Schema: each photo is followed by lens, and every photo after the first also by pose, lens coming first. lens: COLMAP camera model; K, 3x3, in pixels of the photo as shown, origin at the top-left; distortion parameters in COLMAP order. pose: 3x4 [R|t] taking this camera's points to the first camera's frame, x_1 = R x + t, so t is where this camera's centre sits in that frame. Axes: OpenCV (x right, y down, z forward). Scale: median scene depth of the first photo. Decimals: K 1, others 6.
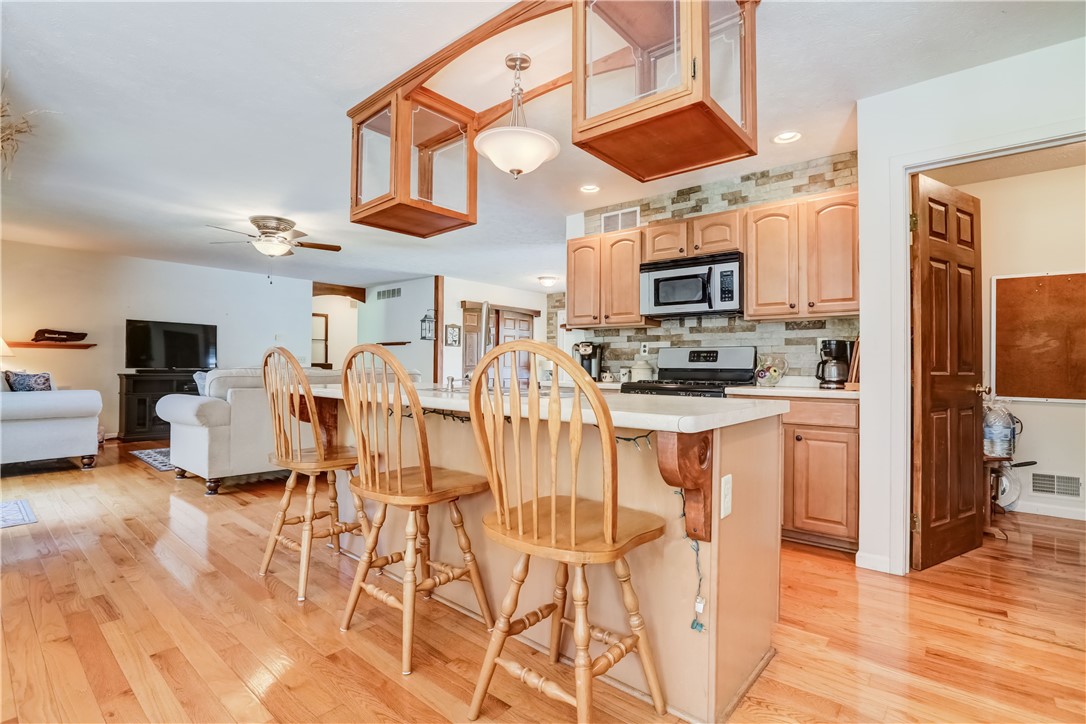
lens RADIAL K [[510.0, 0, 533.9], [0, 510.0, 359.9], [0, 0, 1]] dist [-0.052580, 0.015029]
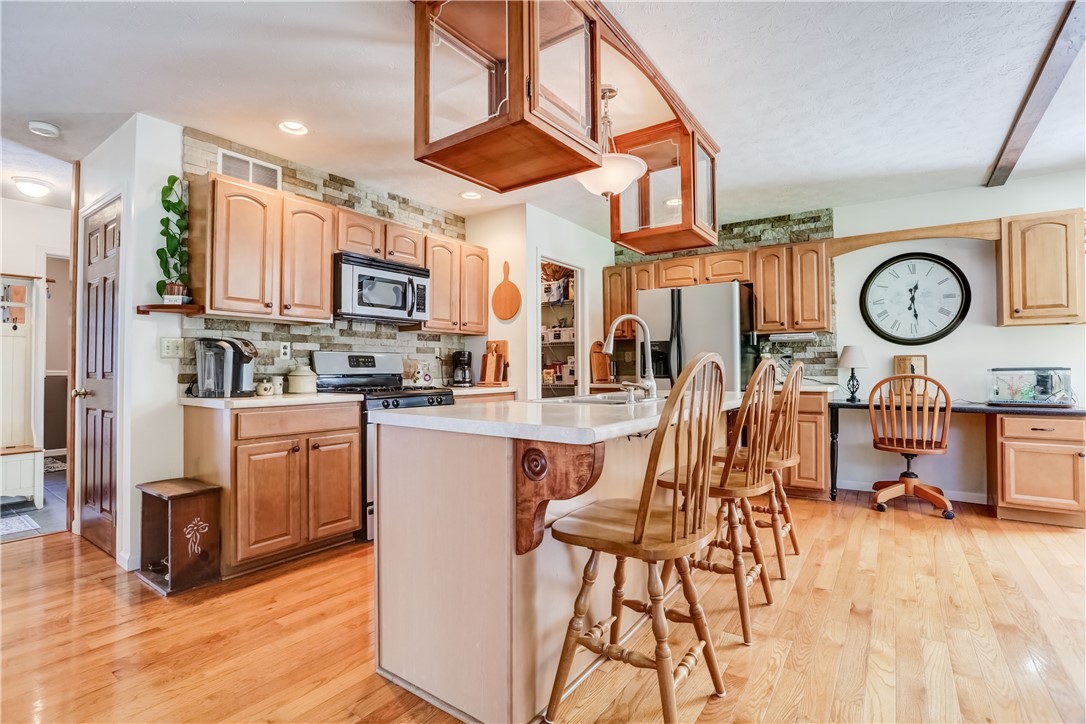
lens RADIAL K [[510.0, 0, 533.9], [0, 510.0, 359.9], [0, 0, 1]] dist [-0.052580, 0.015029]
pose [[-0.076441, 0.007277, 0.997048, -0.644345], [-0.009761, 0.999920, -0.008047, -0.005363], [-0.997026, -0.010347, -0.076364, 0.736110]]
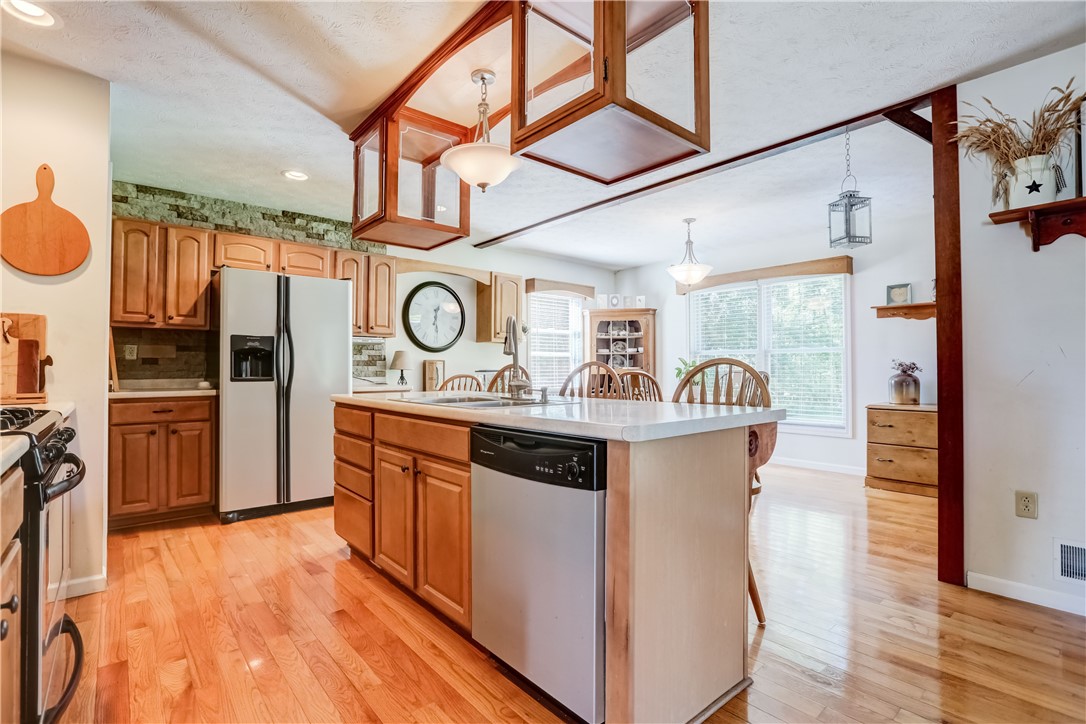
lens RADIAL K [[510.0, 0, 533.9], [0, 510.0, 359.9], [0, 0, 1]] dist [-0.052580, 0.015029]
pose [[-0.988284, -0.006648, 0.152478, -0.175407], [-0.011224, 0.999512, -0.029166, 0.005265], [-0.152210, -0.030536, -0.987876, 1.177081]]
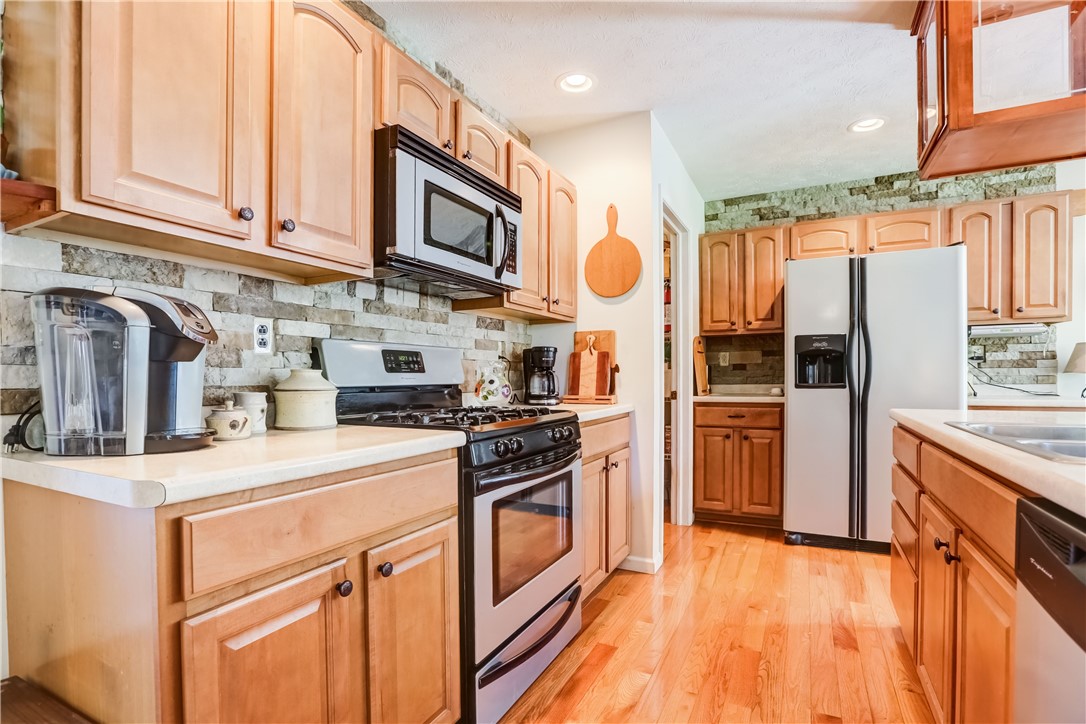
lens RADIAL K [[516.0, 0, 537.7], [0, 516.0, 384.9], [0, 0, 1]] dist [-0.053193, 0.018079]
pose [[-0.227803, -0.024135, 0.973408, -0.200189], [-0.007539, 0.999707, 0.023023, 0.003548], [-0.973678, -0.002094, -0.227918, 0.972032]]
